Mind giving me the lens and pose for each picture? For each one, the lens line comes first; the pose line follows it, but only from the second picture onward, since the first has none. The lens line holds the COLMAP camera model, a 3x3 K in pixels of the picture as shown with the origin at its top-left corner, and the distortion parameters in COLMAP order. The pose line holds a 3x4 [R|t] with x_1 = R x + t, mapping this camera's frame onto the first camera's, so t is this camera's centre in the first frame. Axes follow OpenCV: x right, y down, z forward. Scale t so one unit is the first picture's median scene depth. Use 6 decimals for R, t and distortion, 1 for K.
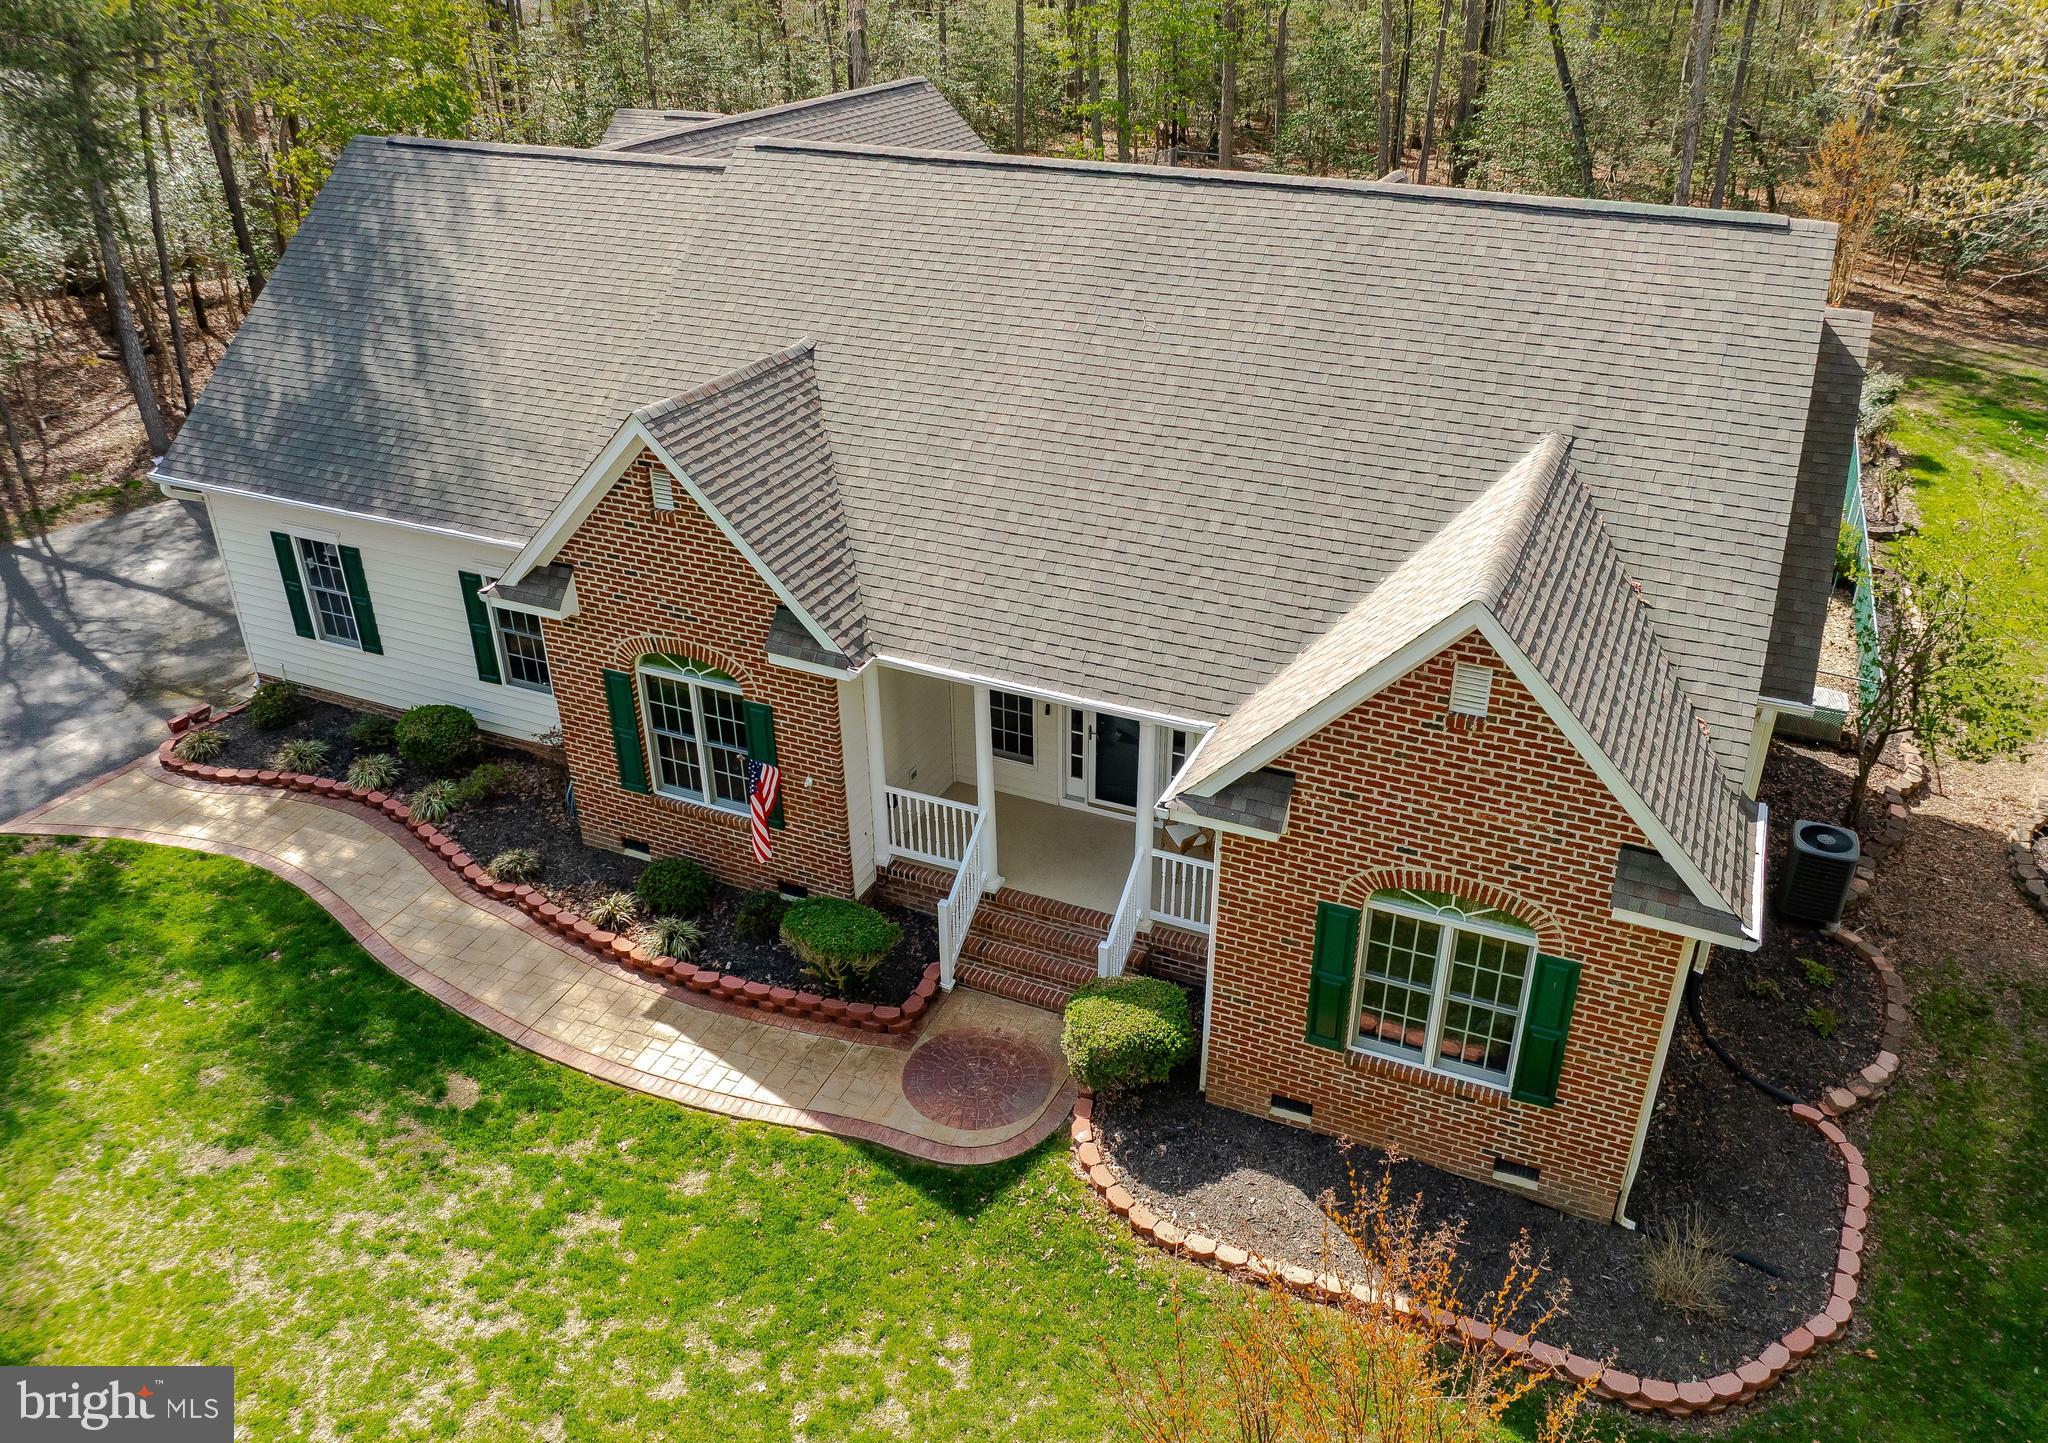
lens RADIAL K [[1553.4, 0, 1059.8], [0, 1553.4, 724.1], [0, 0, 1]] dist [-0.040812, -0.001979]
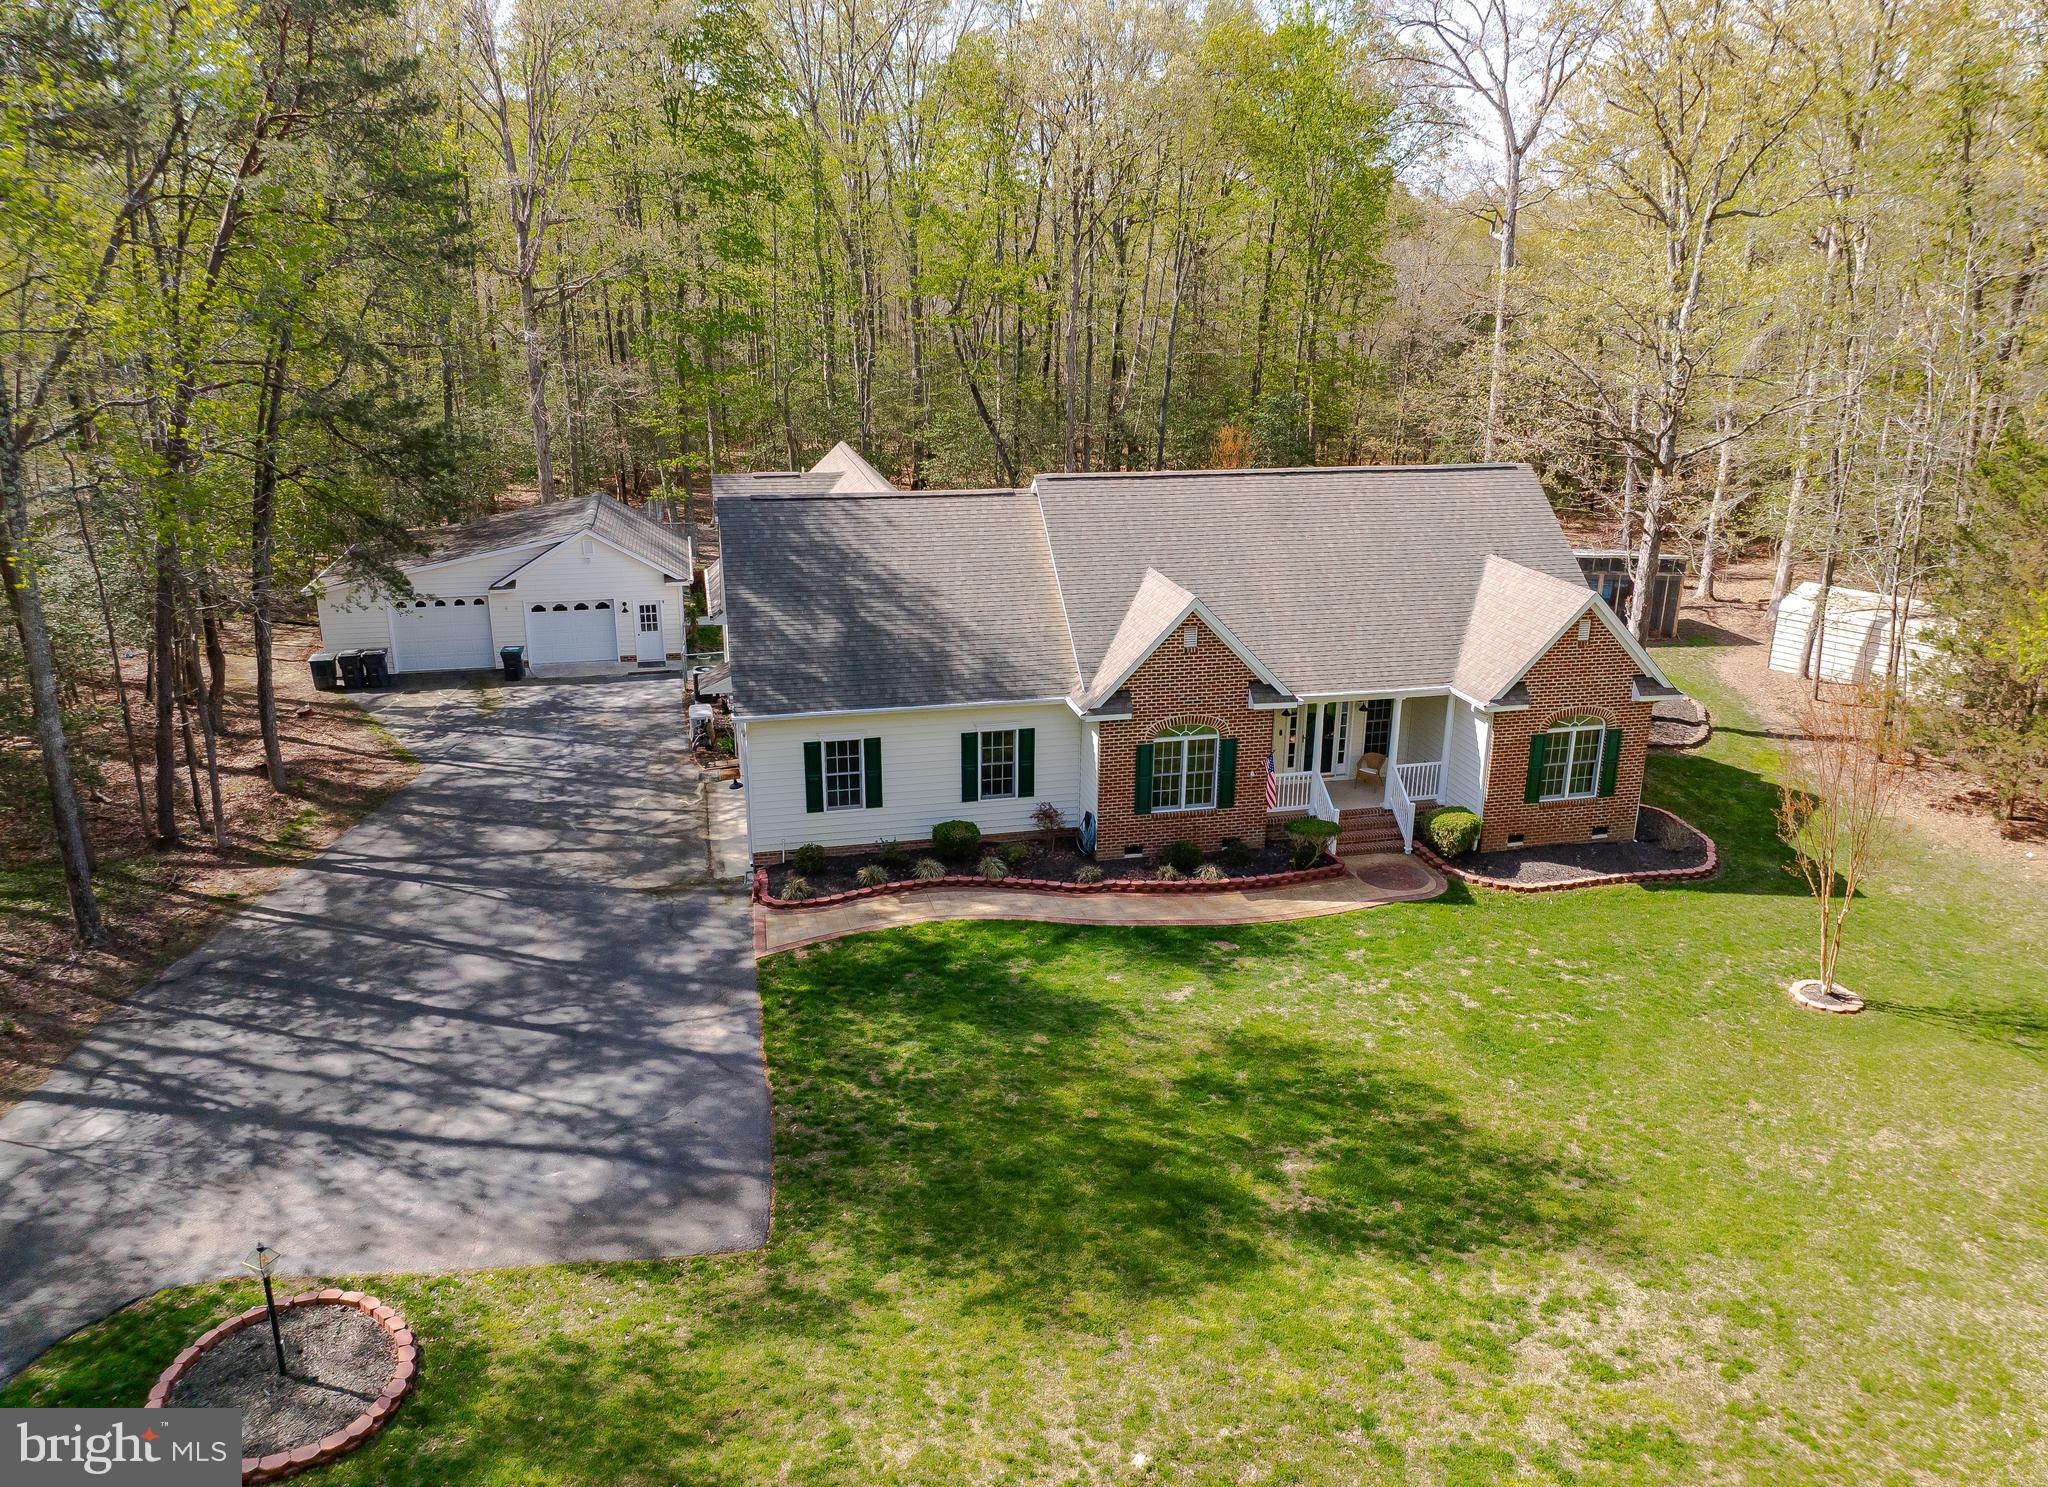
lens RADIAL K [[1458.3, 0, 1021.3], [0, 1458.3, 704.7], [0, 0, 1]] dist [-0.036354, -0.002290]
pose [[0.798018, -0.166215, 0.579258, -1.402783], [0.282885, 0.952048, -0.116533, 0.082725], [-0.532112, 0.256859, 0.806771, -0.352005]]
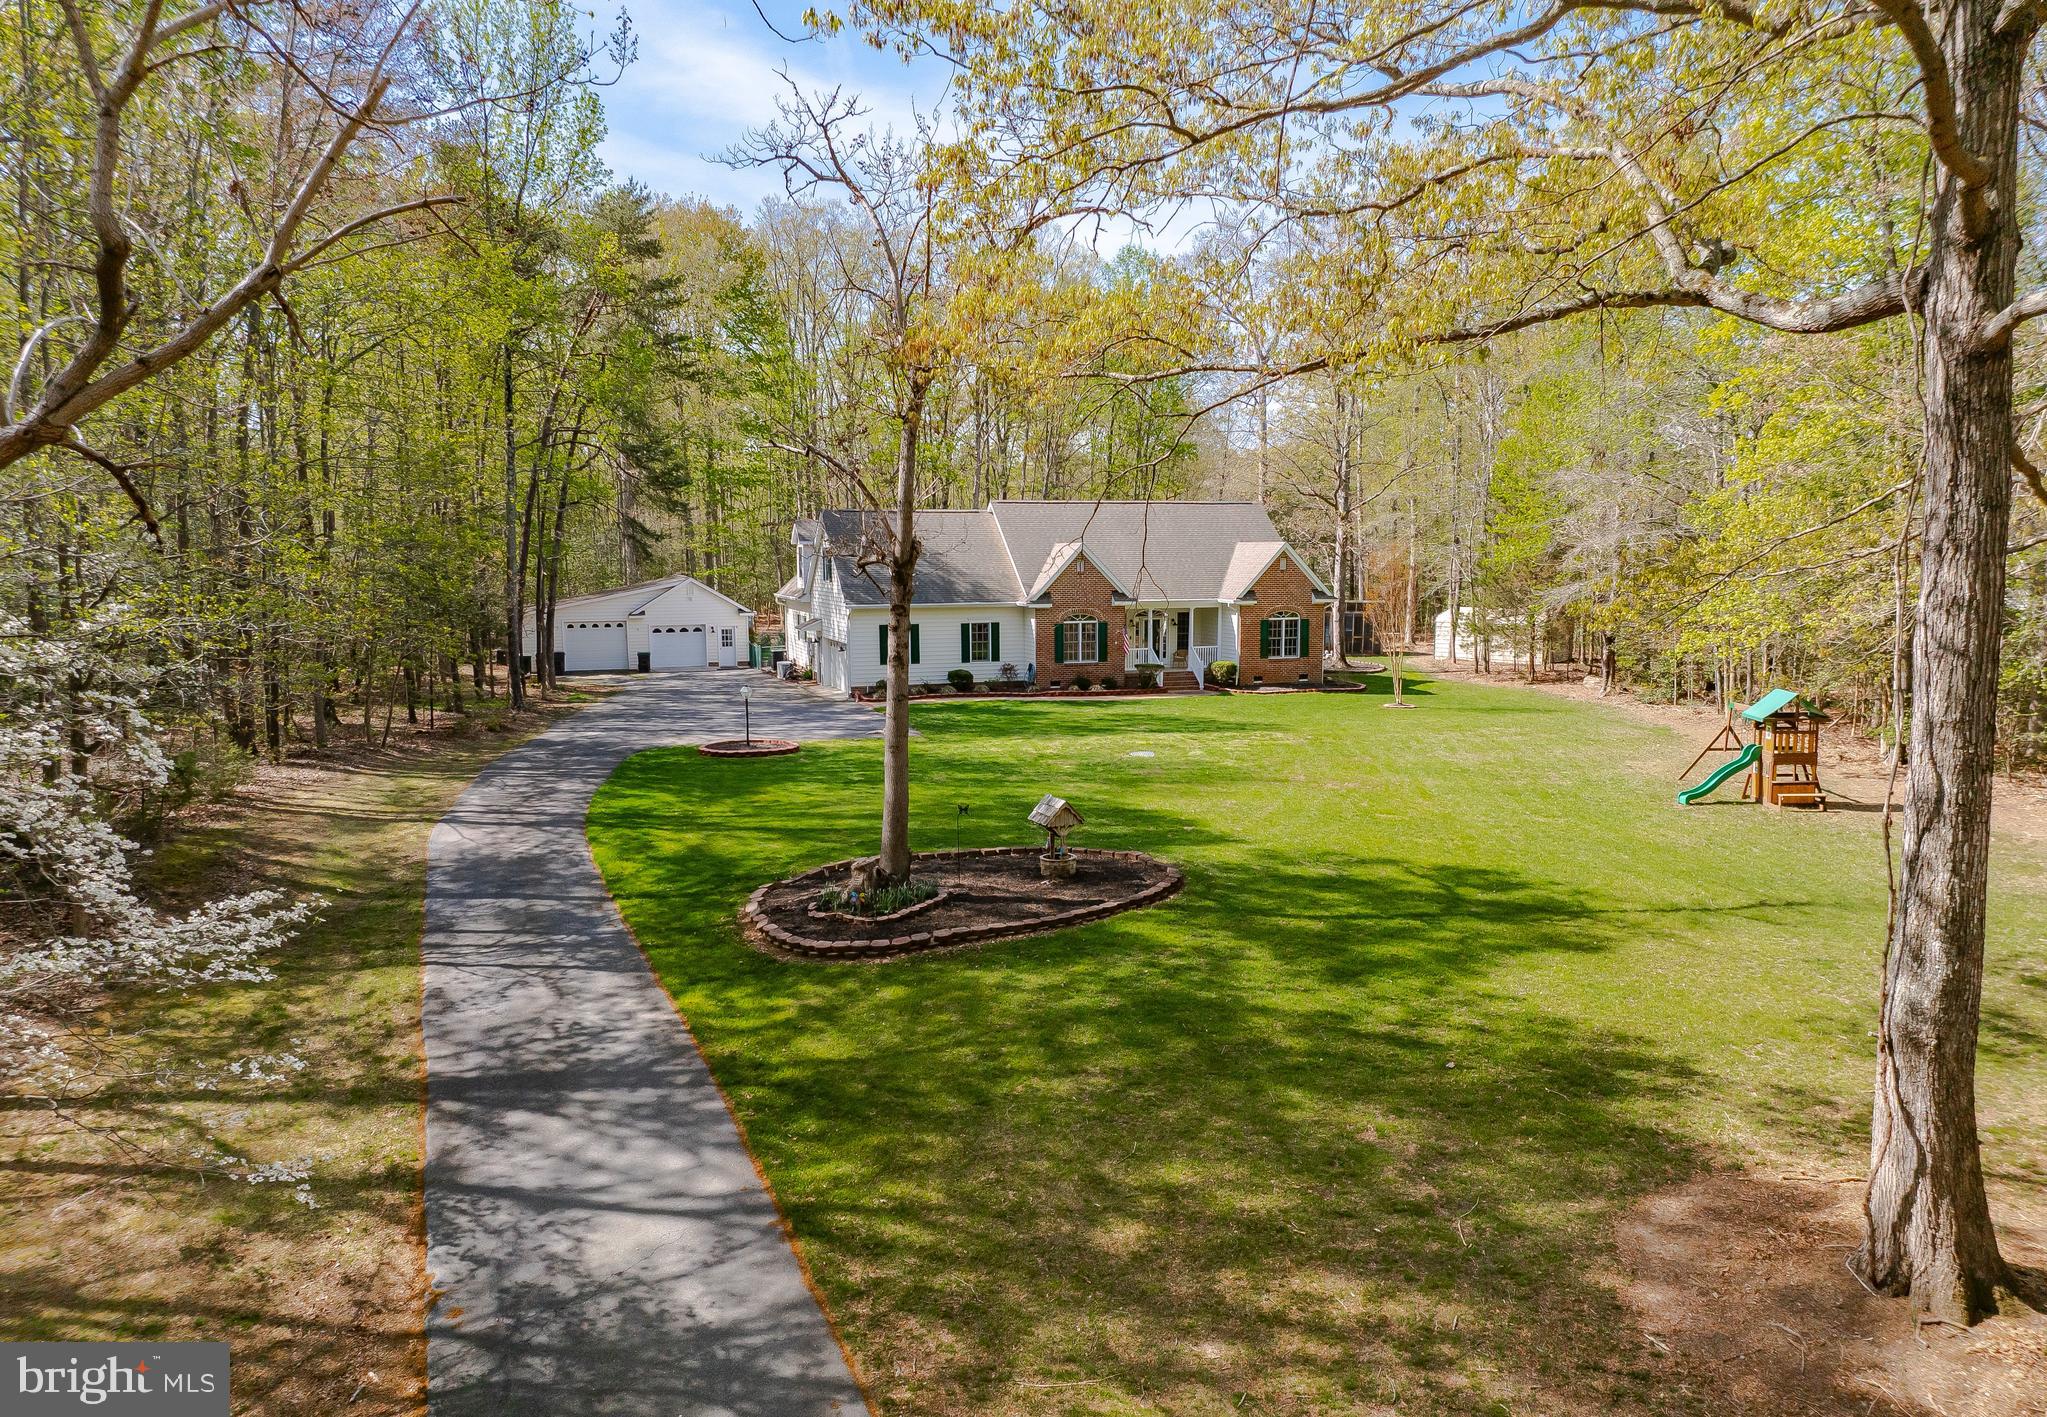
lens RADIAL K [[1480.9, 0, 1024.1], [0, 1480.9, 744.3], [0, 0, 1]] dist [-0.040365, 0.010765]
pose [[0.730722, -0.093319, 0.676267, -2.640113], [0.333282, 0.913304, -0.234092, 0.976823], [-0.595792, 0.396444, 0.698473, -1.203870]]
